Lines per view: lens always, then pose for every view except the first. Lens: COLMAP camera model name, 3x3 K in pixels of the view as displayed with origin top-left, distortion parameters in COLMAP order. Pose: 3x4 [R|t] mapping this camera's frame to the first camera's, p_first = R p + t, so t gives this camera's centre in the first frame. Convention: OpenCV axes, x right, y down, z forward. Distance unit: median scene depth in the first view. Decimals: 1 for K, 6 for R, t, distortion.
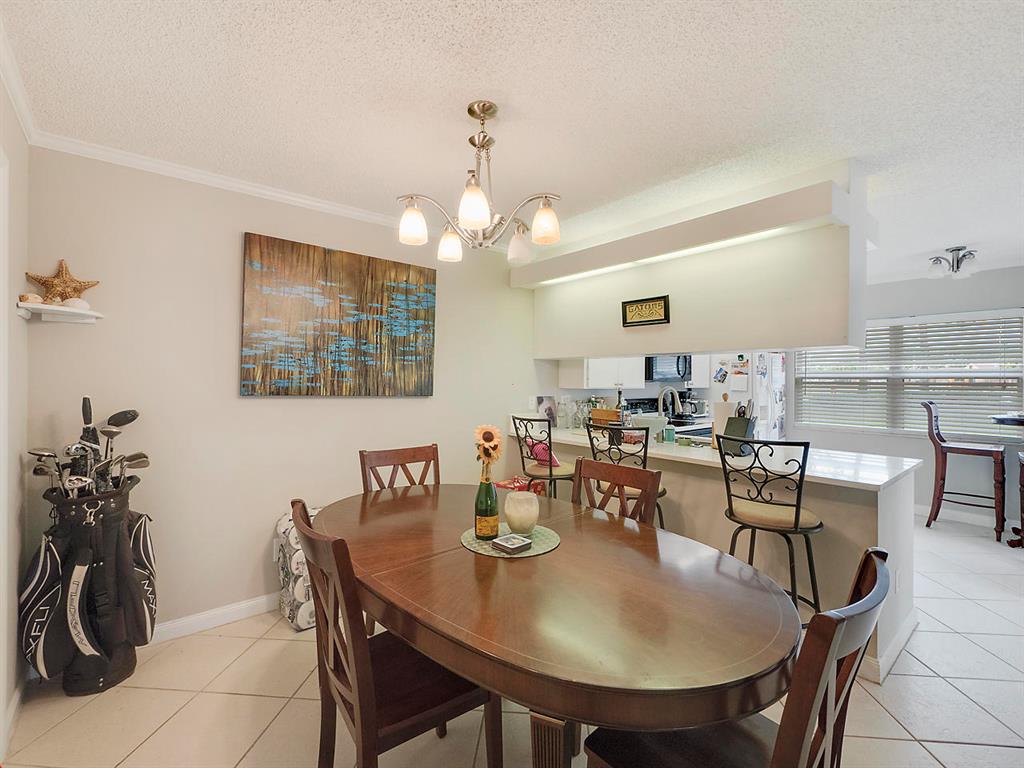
lens RADIAL K [[448.7, 0, 510.9], [0, 448.7, 377.7], [0, 0, 1]] dist [-0.000016, -0.000287]
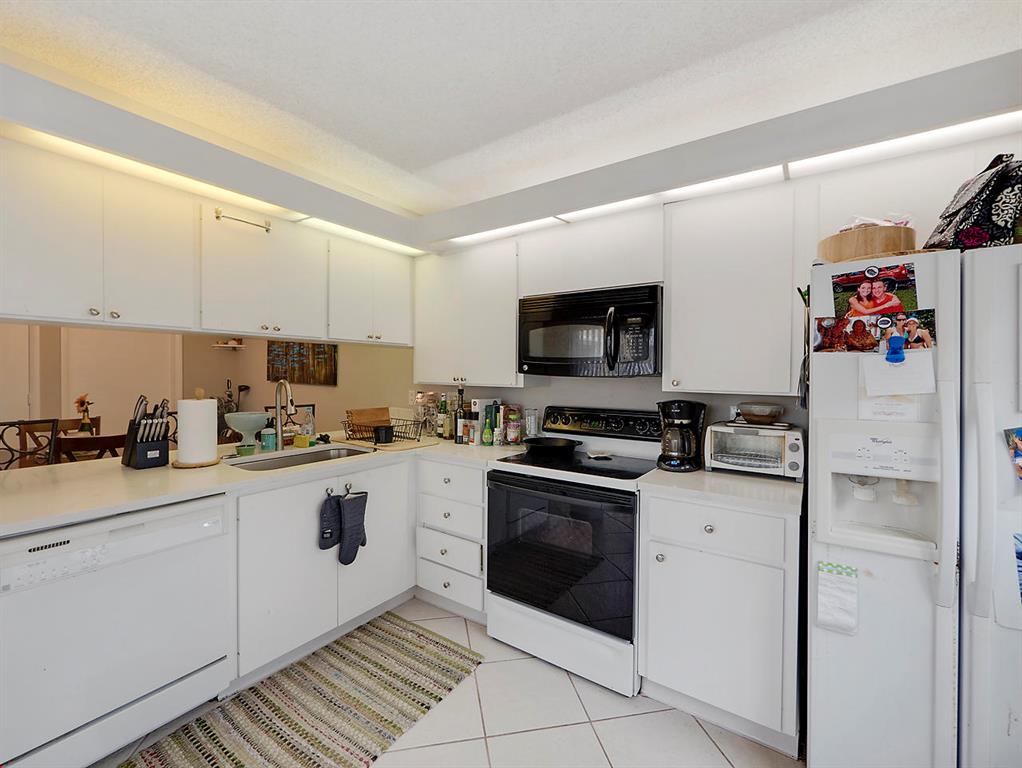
lens RADIAL K [[441.7, 0, 514.4], [0, 441.7, 381.8], [0, 0, 1]] dist [-0.000076, 0.000255]
pose [[0.262554, 0.015200, -0.964798, 0.899846], [-0.000891, 0.999879, 0.015511, 0.008493], [0.964917, -0.003213, 0.262536, 0.903689]]
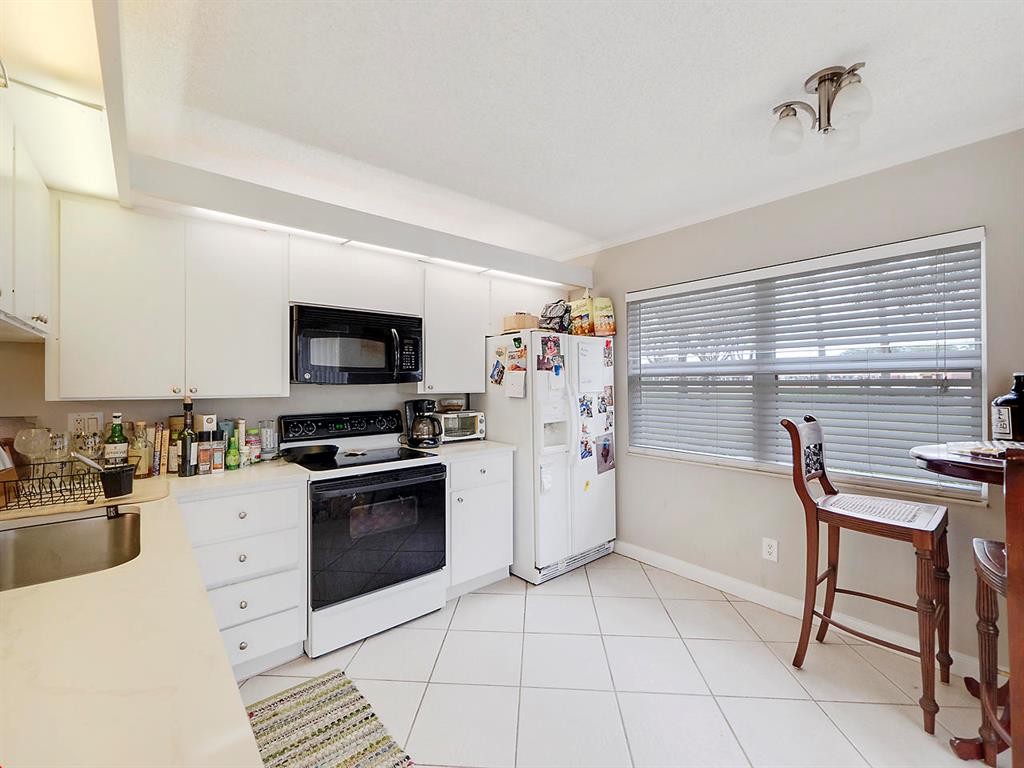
lens RADIAL K [[419.8, 0, 515.4], [0, 419.8, 380.9], [0, 0, 1]] dist [0.001961, 0.000717]
pose [[0.999933, -0.010842, 0.004085, 0.605366], [0.010840, 0.999941, 0.000554, 0.007944], [-0.004091, -0.000510, 0.999992, 0.519840]]
